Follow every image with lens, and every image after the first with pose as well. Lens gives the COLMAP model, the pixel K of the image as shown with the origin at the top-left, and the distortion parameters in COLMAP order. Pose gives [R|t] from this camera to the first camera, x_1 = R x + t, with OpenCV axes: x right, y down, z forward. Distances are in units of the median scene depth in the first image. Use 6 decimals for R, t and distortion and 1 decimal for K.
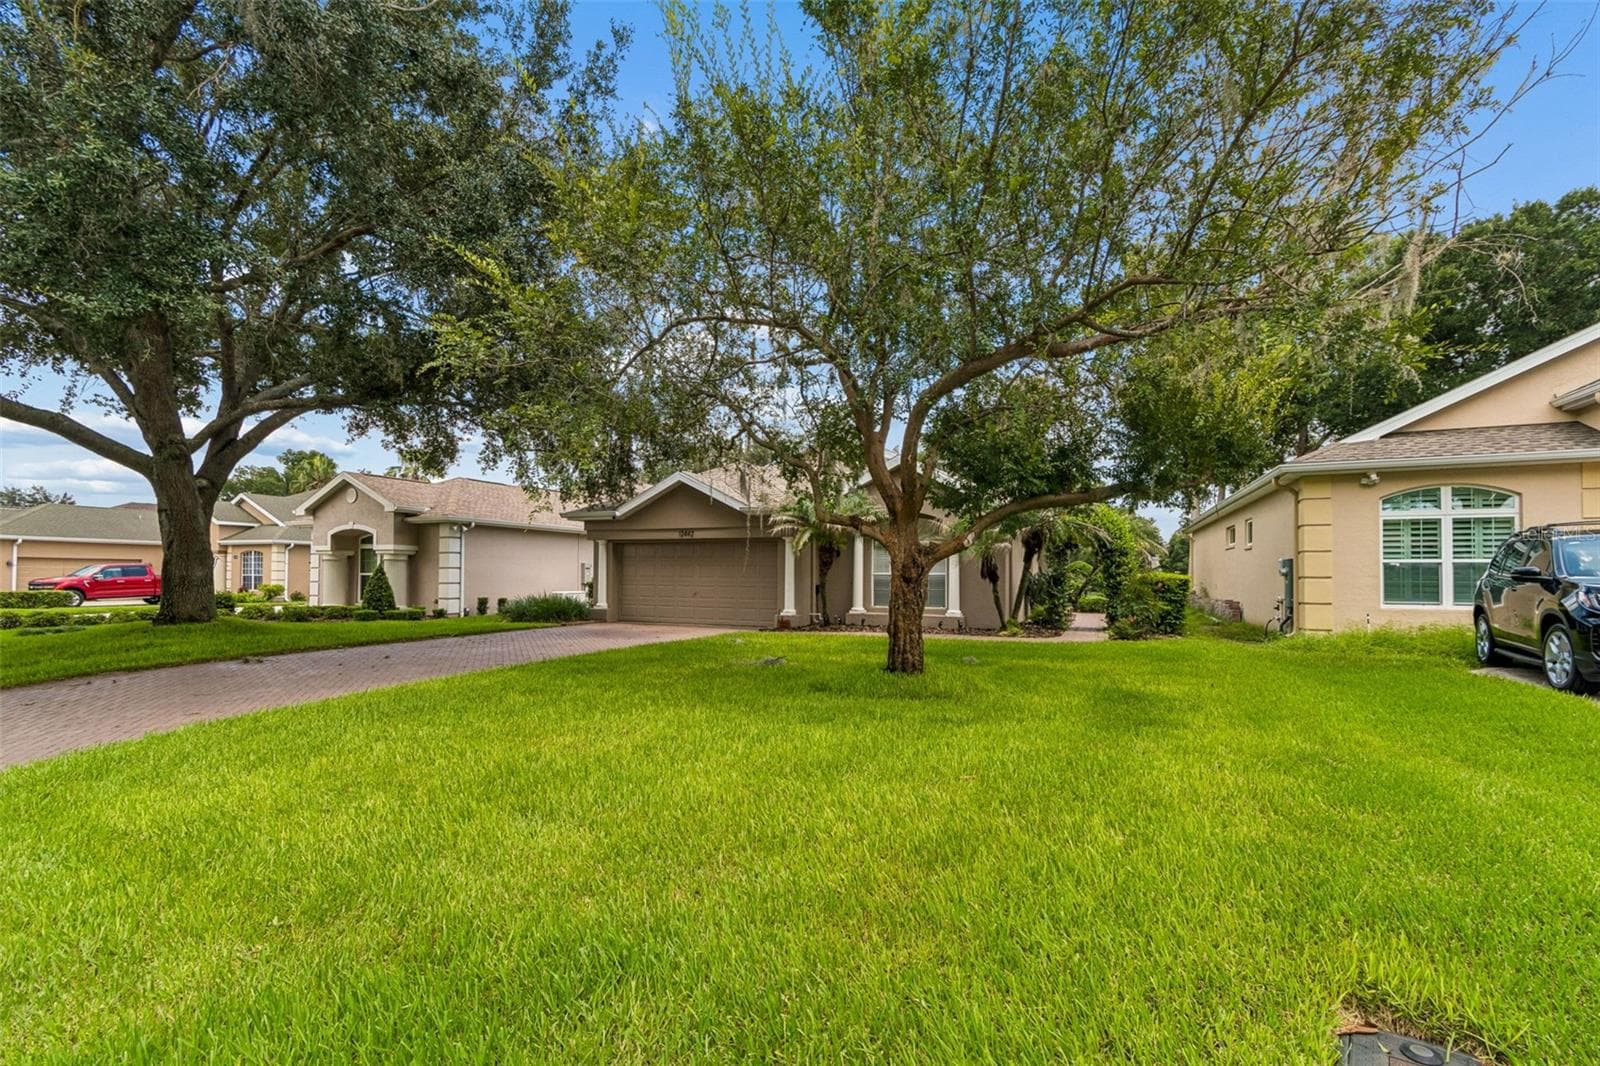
lens RADIAL K [[712.6, 0, 792.0], [0, 712.6, 568.2], [0, 0, 1]] dist [-0.008251, -0.000607]
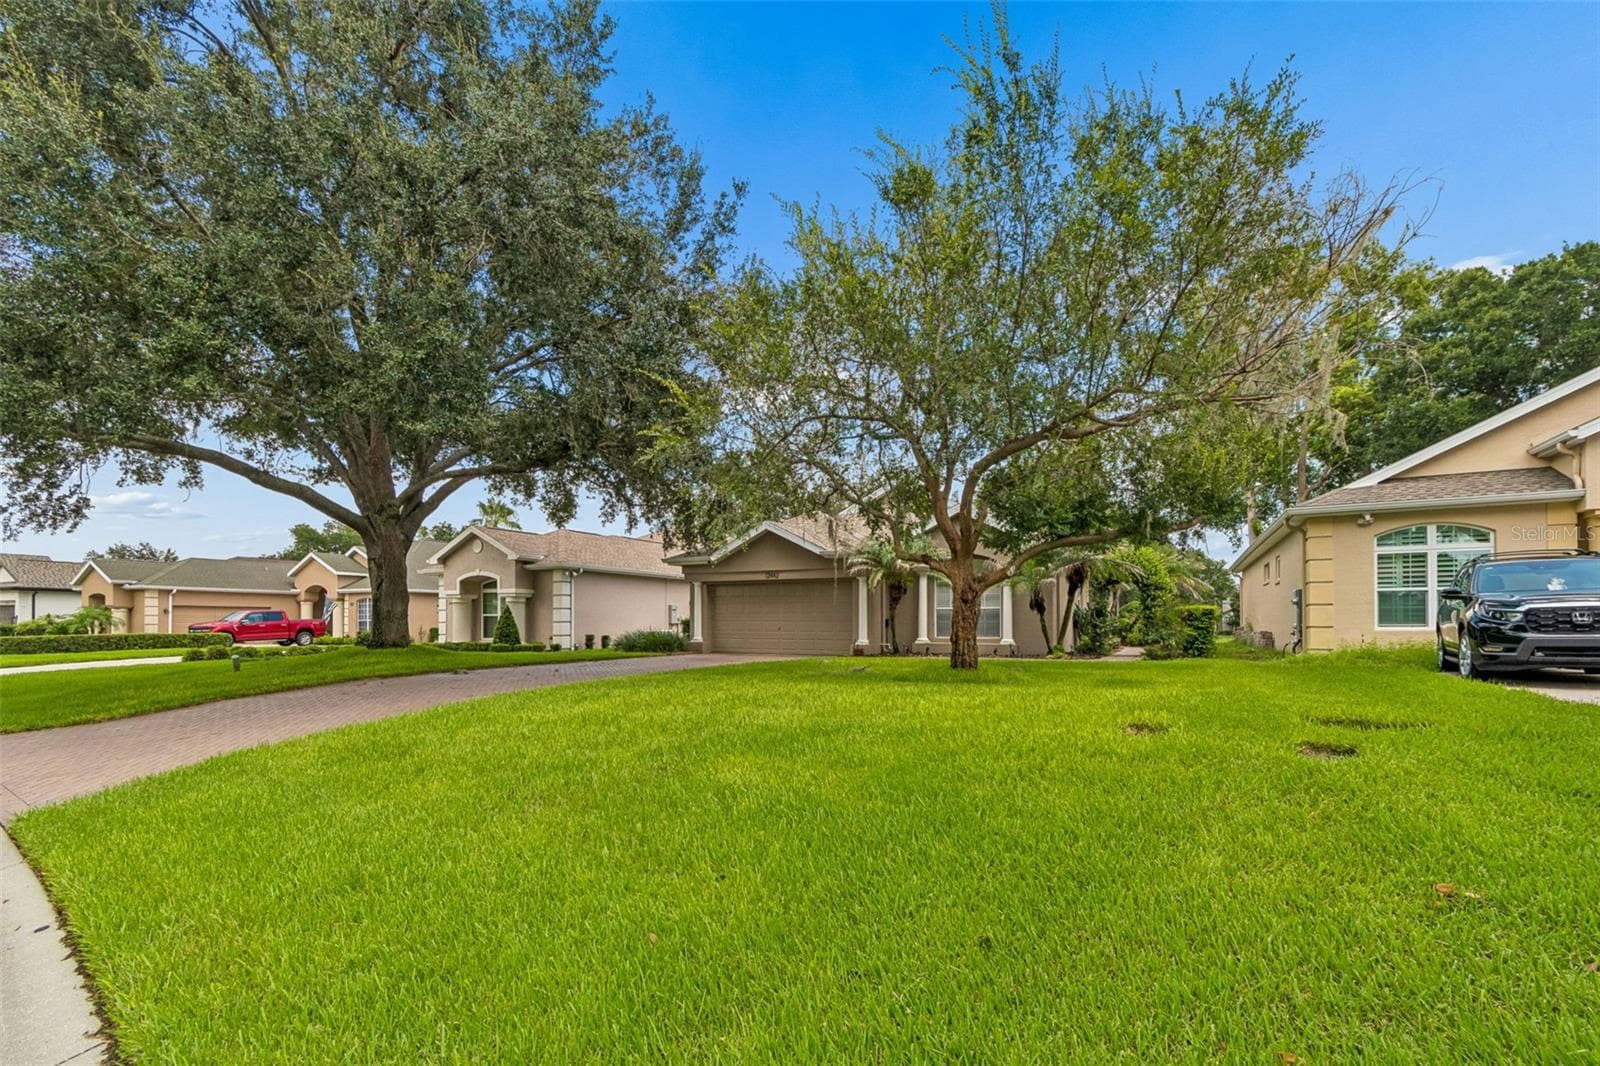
lens RADIAL K [[723.5, 0, 804.1], [0, 723.5, 625.7], [0, 0, 1]] dist [-0.013246, 0.000078]
pose [[0.998070, -0.007073, -0.061701, -0.030756], [0.007900, 0.999882, 0.013160, 0.022261], [0.061600, -0.013622, 0.998008, -0.203168]]
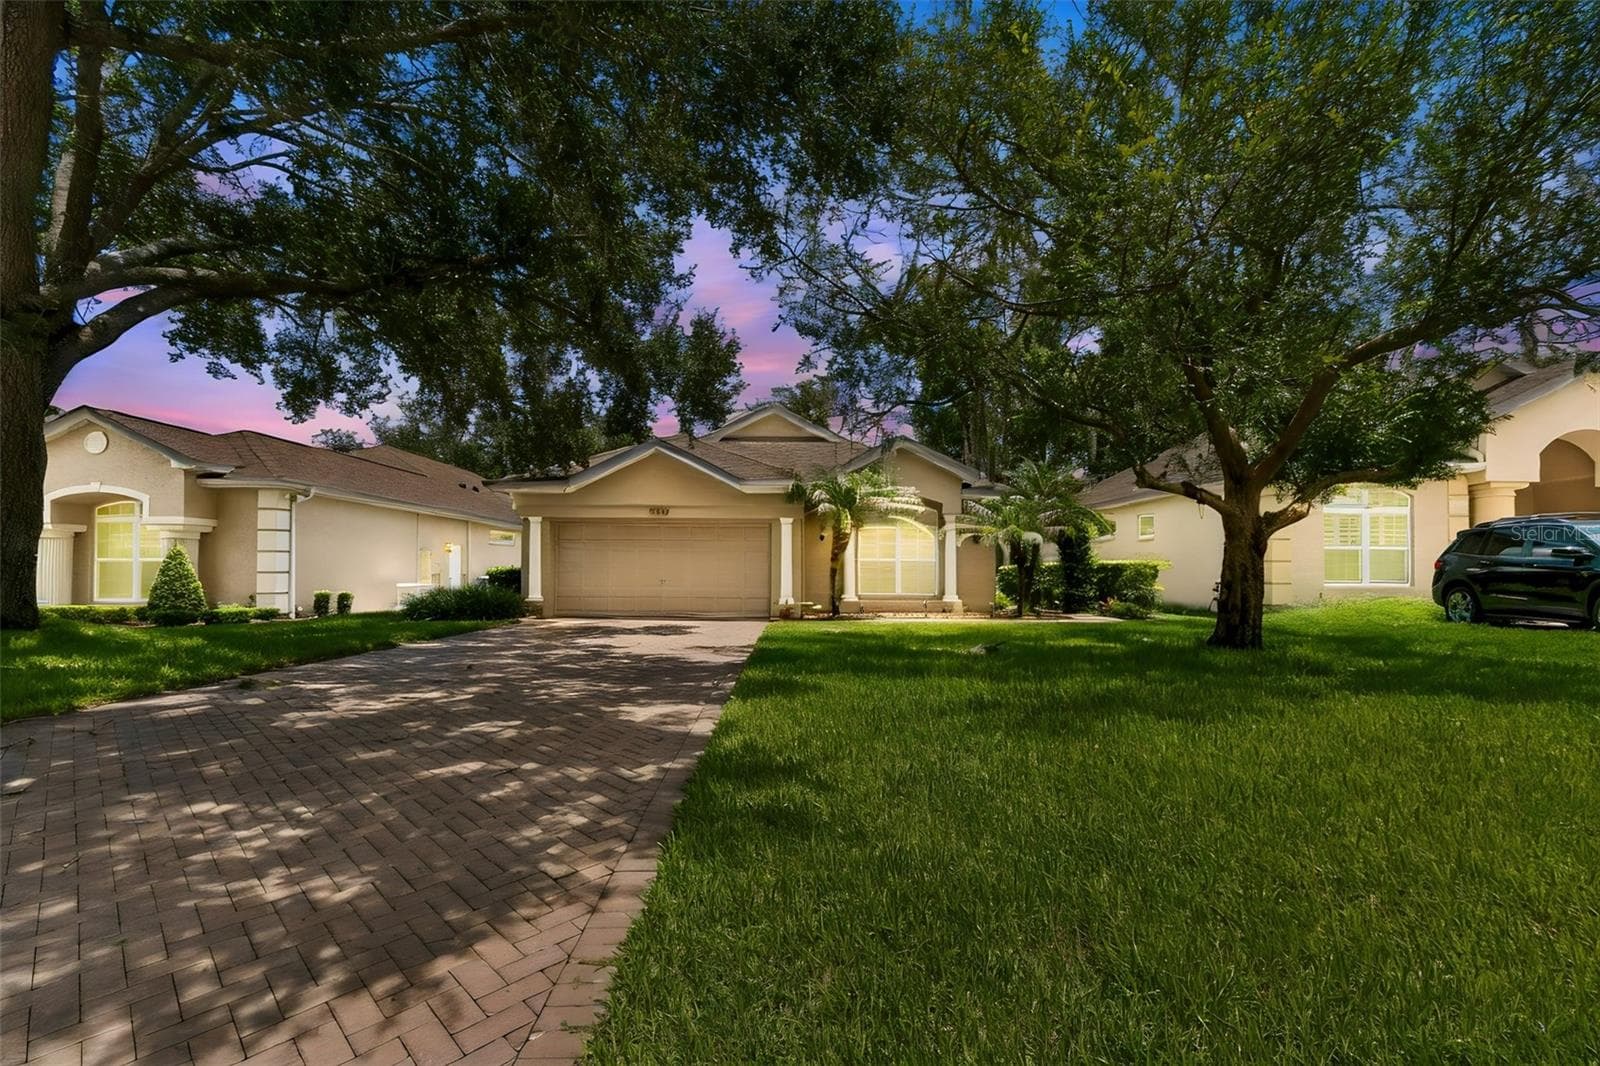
lens RADIAL K [[712.6, 0, 792.0], [0, 712.6, 568.2], [0, 0, 1]] dist [-0.008251, -0.000607]
pose [[0.924064, 0.000137, 0.382238, -0.399633], [-0.002755, 0.999976, 0.006302, 0.015933], [-0.382228, -0.006877, 0.924043, 0.191307]]
